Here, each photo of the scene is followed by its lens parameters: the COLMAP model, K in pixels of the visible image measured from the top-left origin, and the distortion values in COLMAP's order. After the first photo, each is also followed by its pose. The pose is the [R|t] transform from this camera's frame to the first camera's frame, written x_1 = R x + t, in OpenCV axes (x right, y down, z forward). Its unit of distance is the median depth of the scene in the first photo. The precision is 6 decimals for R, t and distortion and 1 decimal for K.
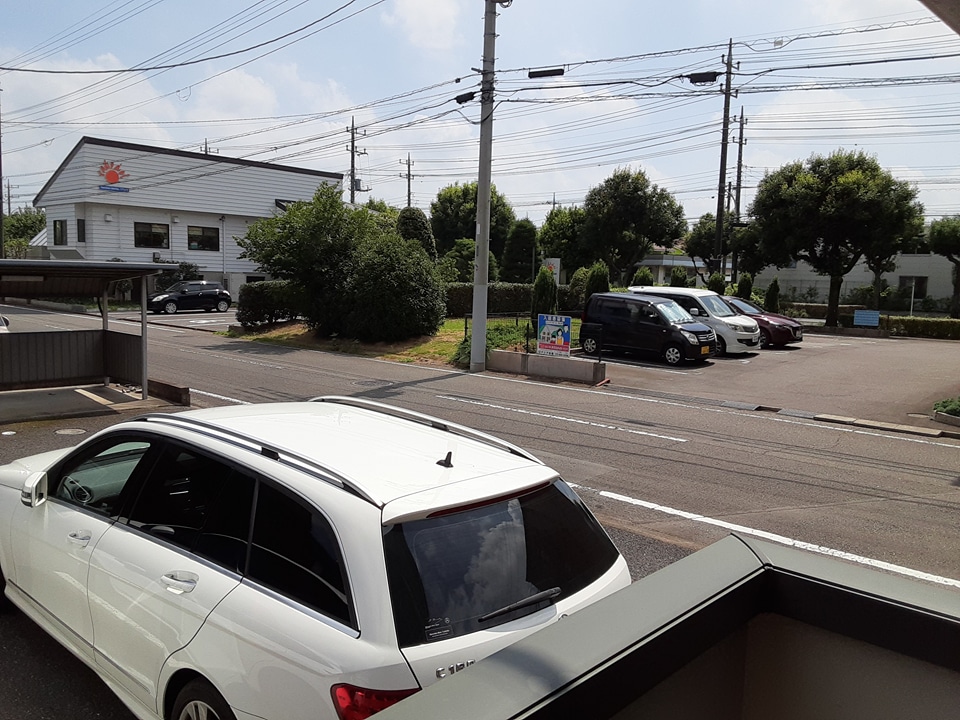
lens RADIAL K [[778.6, 0, 461.0], [0, 778.6, 364.6], [0, 0, 1]] dist [0.075481, -0.096951]
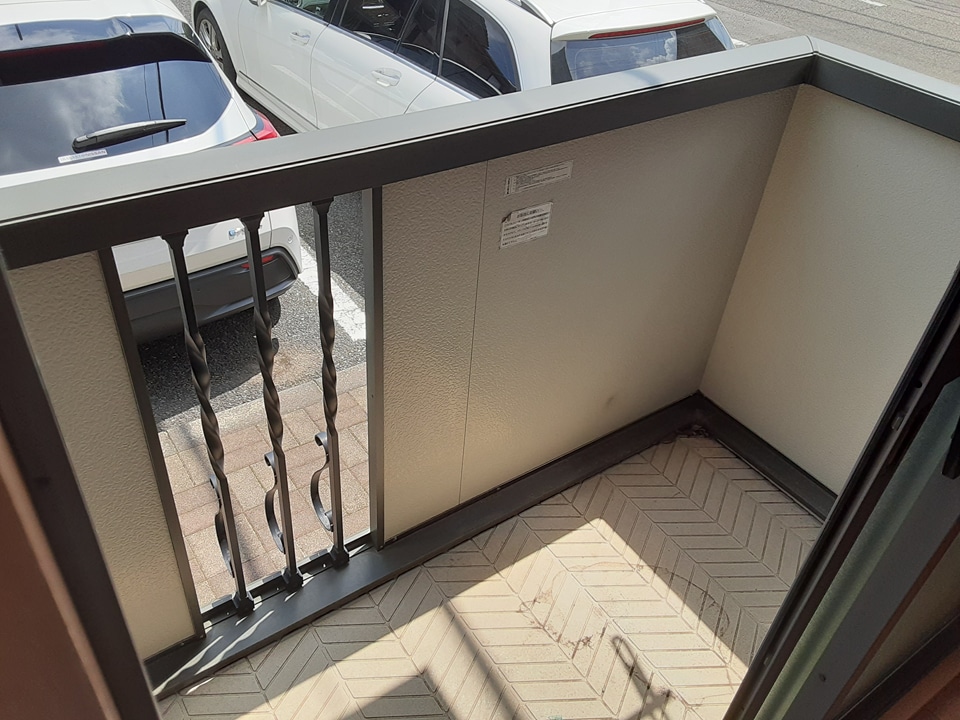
lens RADIAL K [[778.6, 0, 461.0], [0, 778.6, 364.6], [0, 0, 1]] dist [0.075481, -0.096951]
pose [[0.978870, 0.147753, -0.141360, 0.007637], [-0.052879, 0.850696, 0.522992, 0.001812], [0.197528, -0.504466, 0.840533, -0.270637]]
